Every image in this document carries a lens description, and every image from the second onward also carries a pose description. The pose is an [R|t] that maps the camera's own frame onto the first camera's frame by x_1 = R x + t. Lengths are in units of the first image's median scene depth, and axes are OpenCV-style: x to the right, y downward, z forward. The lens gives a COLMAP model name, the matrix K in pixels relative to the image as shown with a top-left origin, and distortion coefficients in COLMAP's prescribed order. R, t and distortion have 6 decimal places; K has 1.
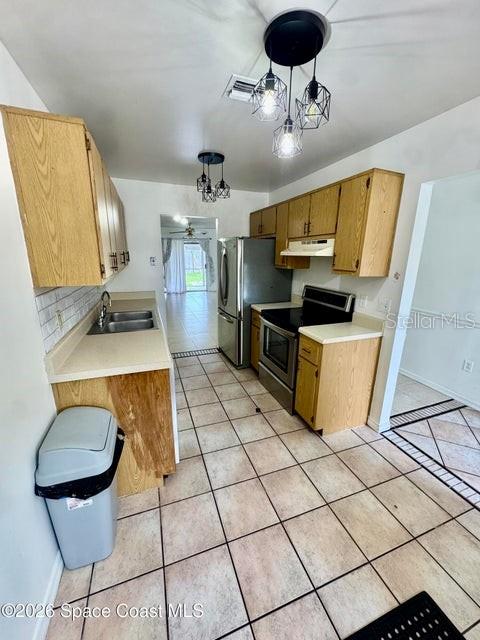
lens RADIAL K [[254.2, 0, 240.7], [0, 254.2, 320.6], [0, 0, 1]] dist [0.001109, 0.000201]
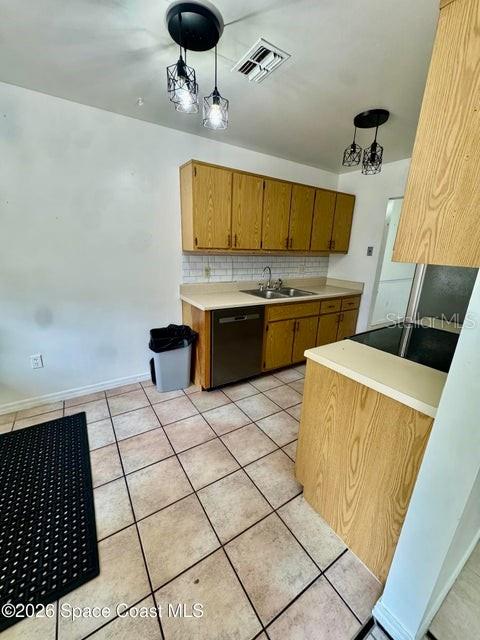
lens RADIAL K [[254.2, 0, 241.1], [0, 254.2, 321.8], [0, 0, 1]] dist [0.001109, 0.000201]
pose [[0.226050, 0.267881, -0.936558, 1.021986], [-0.280532, 0.938615, 0.200760, -0.095572], [0.932847, 0.217353, 0.287323, 0.707548]]
